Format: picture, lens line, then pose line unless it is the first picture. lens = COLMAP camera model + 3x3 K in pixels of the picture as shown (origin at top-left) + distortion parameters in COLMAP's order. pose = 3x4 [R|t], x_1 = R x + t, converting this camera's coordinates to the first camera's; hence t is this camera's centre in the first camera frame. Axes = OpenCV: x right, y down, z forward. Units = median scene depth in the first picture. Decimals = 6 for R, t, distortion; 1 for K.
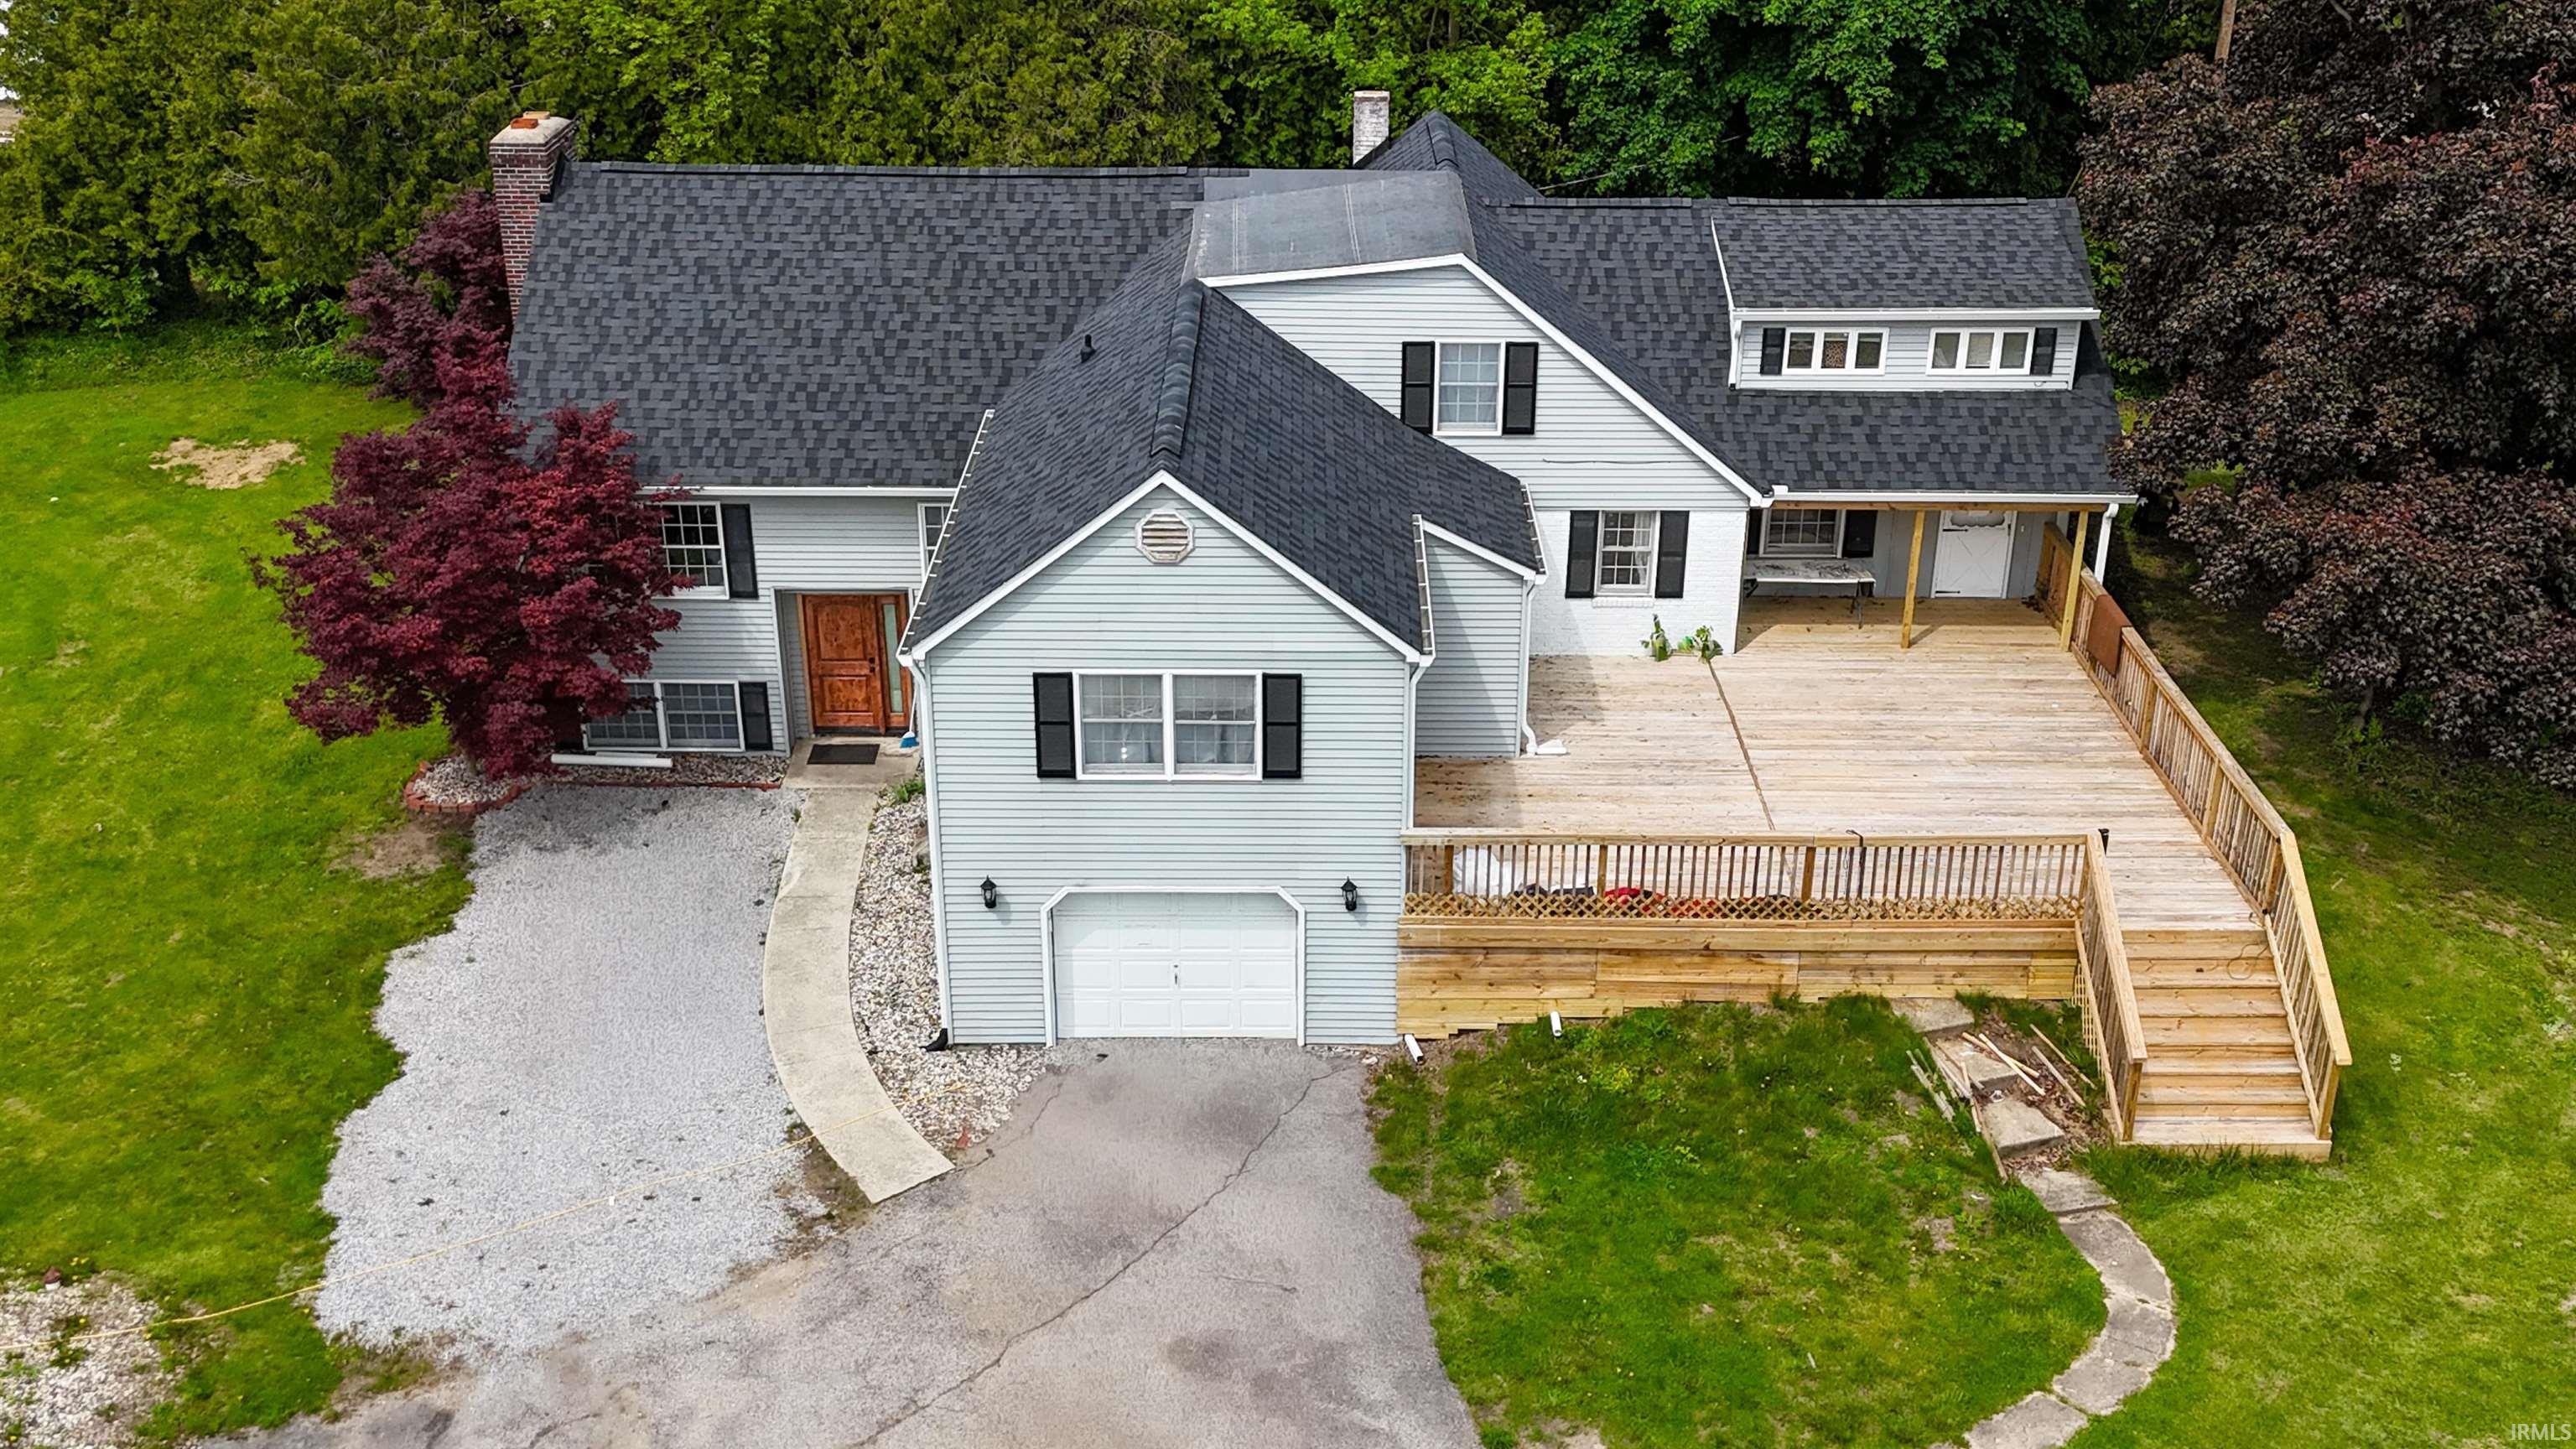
lens RADIAL K [[2362.7, 0, 1288.0], [0, 2362.7, 724.5], [0, 0, 1]] dist [0.129007, -0.345204]
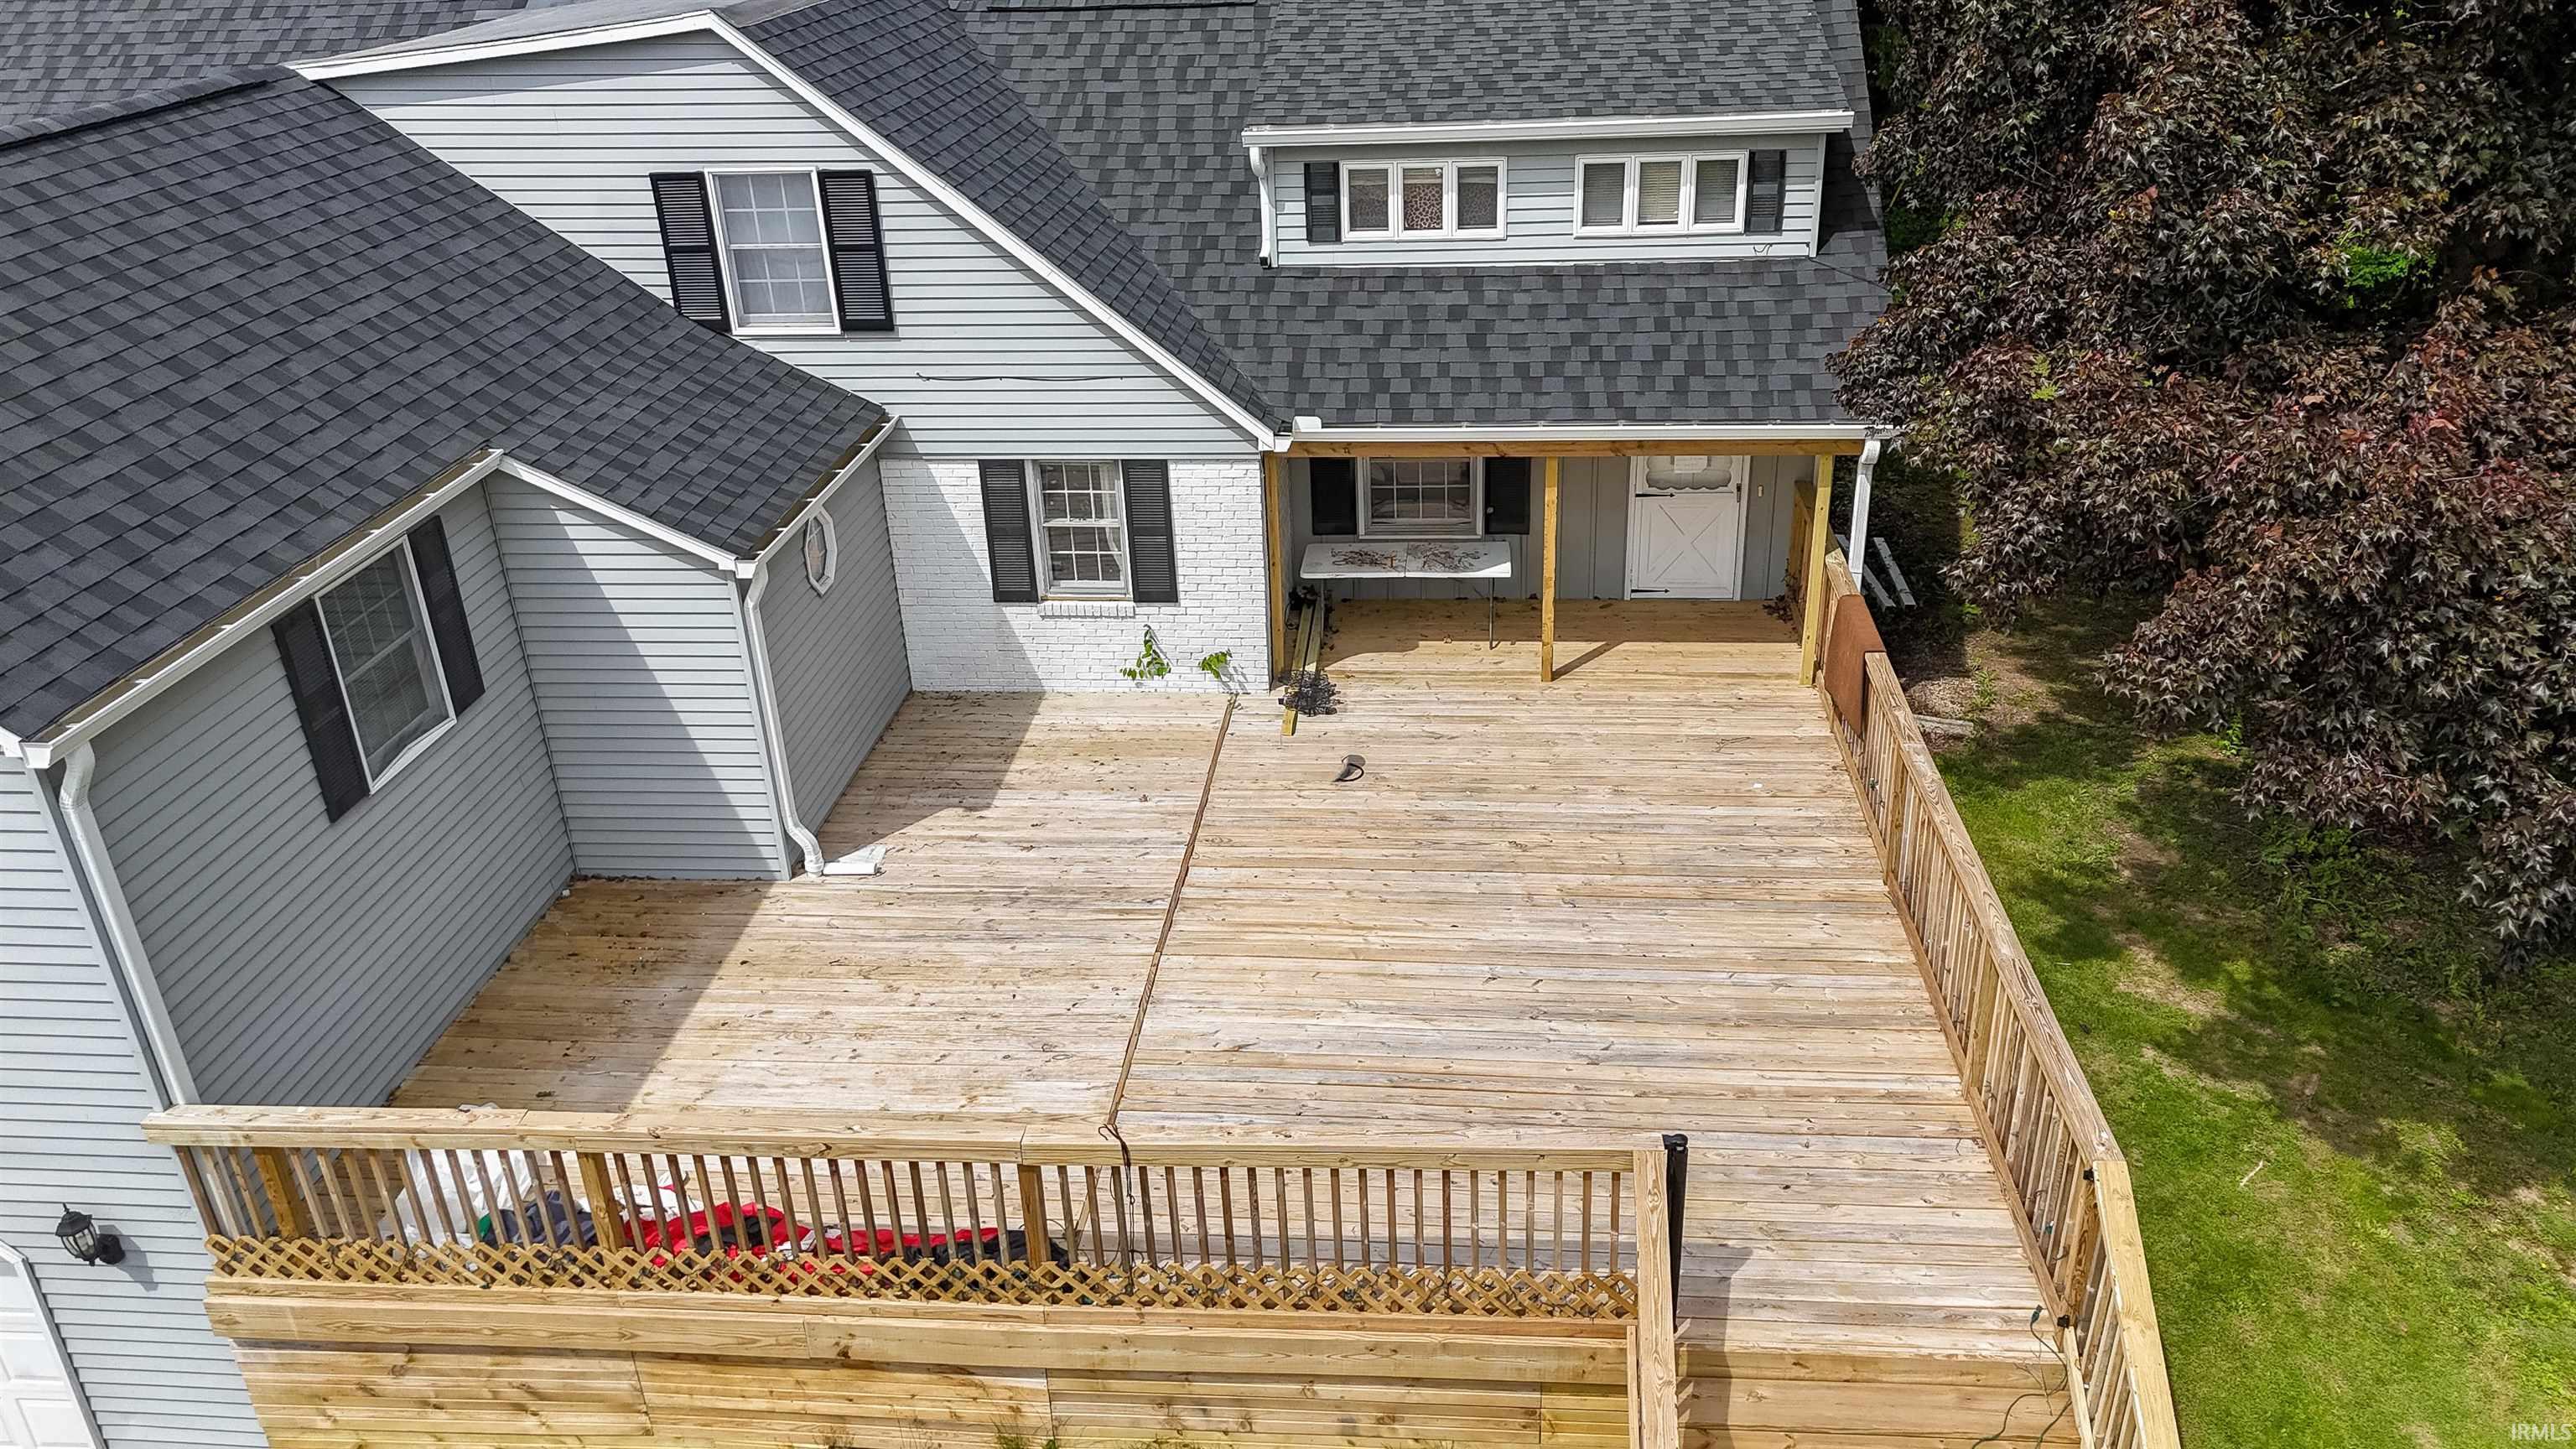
lens RADIAL K [[1837.6, 0, 1288.0], [0, 1837.6, 724.5], [0, 0, 1]] dist [0.084352, -0.103754]
pose [[0.996242, 0.002173, -0.086586, 0.238320], [-0.000579, 0.999830, 0.018428, -0.030169], [0.086612, -0.018308, 0.996074, 0.522028]]
